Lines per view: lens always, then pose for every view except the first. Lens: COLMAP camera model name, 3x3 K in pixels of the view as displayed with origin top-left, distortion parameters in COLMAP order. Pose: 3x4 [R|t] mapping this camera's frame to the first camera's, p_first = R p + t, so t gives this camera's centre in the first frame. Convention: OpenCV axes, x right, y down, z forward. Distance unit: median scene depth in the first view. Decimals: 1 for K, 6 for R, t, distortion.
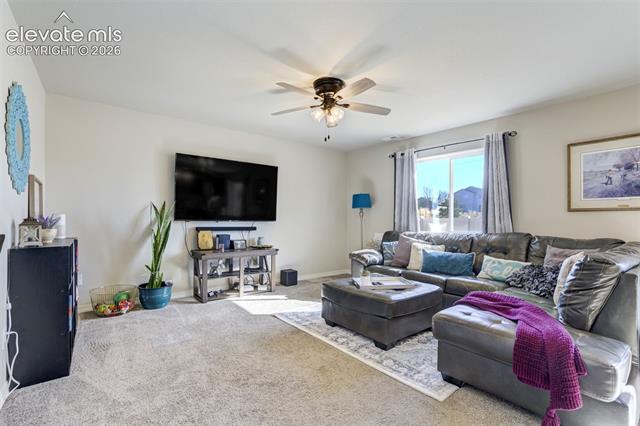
lens RADIAL K [[296.9, 0, 324.4], [0, 296.9, 220.6], [0, 0, 1]] dist [-0.045337, 0.012674]
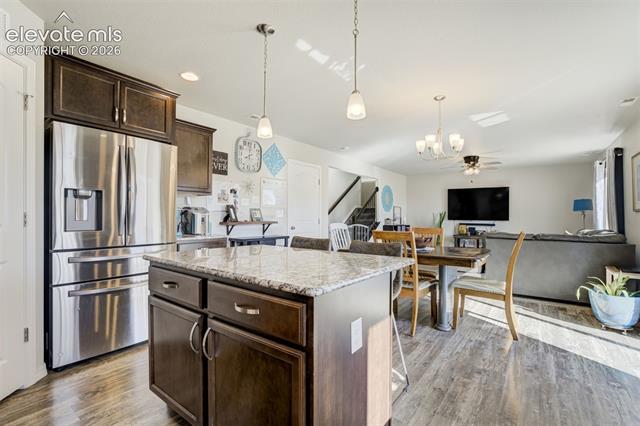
lens RADIAL K [[296.9, 0, 317.8], [0, 296.9, 209.4], [0, 0, 1]] dist [-0.045337, 0.012674]
pose [[0.243670, -0.028983, -0.969425, 1.428748], [-0.017801, 0.999251, -0.034349, 0.016948], [0.969695, 0.025627, 0.242972, -0.483160]]
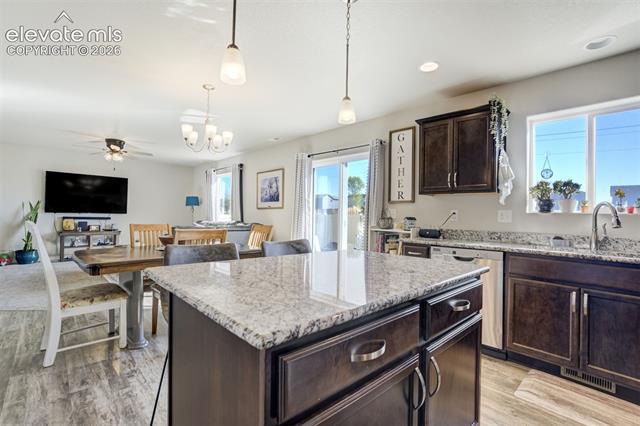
lens RADIAL K [[296.9, 0, 329.2], [0, 296.9, 221.4], [0, 0, 1]] dist [-0.045337, 0.012674]
pose [[0.995022, 0.008679, 0.099278, 0.948580], [-0.010119, 0.999851, 0.014016, 0.011984], [-0.099142, -0.014950, 0.994961, -0.783677]]
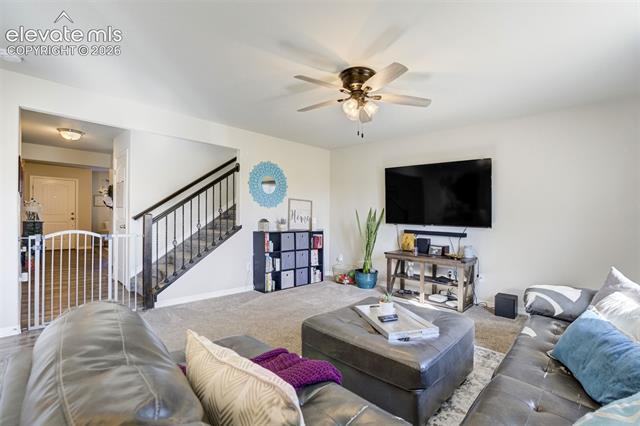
lens RADIAL K [[296.9, 0, 318.2], [0, 296.9, 214.5], [0, 0, 1]] dist [-0.045337, 0.012674]
pose [[0.147927, -0.013212, -0.988910, 0.687957], [-0.034302, 0.999241, -0.018481, -0.004329], [0.988403, 0.036655, 0.147362, 0.567925]]
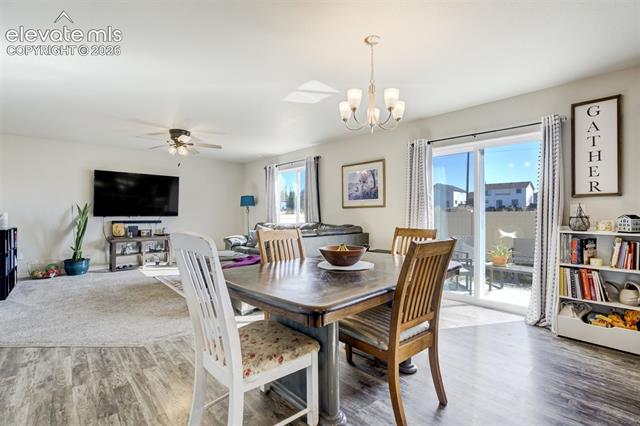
lens RADIAL K [[296.9, 0, 324.9], [0, 296.9, 214.2], [0, 0, 1]] dist [-0.045337, 0.012674]
pose [[0.997696, -0.005721, 0.067597, 0.544419], [0.006249, 0.999952, -0.007591, 0.008750], [-0.067550, 0.007996, 0.997684, -0.512172]]
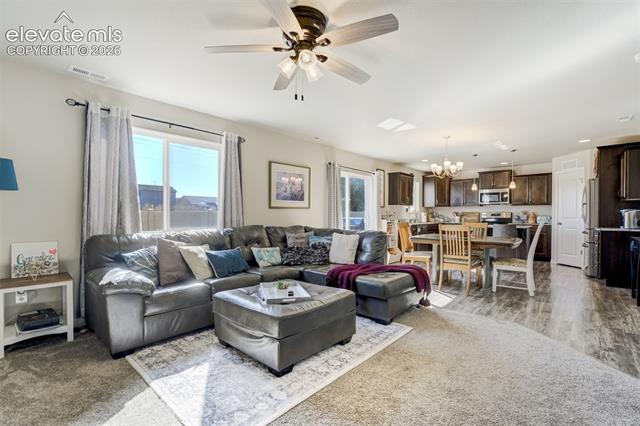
lens RADIAL K [[296.9, 0, 329.9], [0, 296.9, 215.5], [0, 0, 1]] dist [-0.045337, 0.012674]
pose [[-0.181165, -0.009572, 0.983406, -0.529252], [0.007784, 0.999907, 0.011167, -0.010517], [-0.983422, 0.009678, -0.181074, 0.828951]]
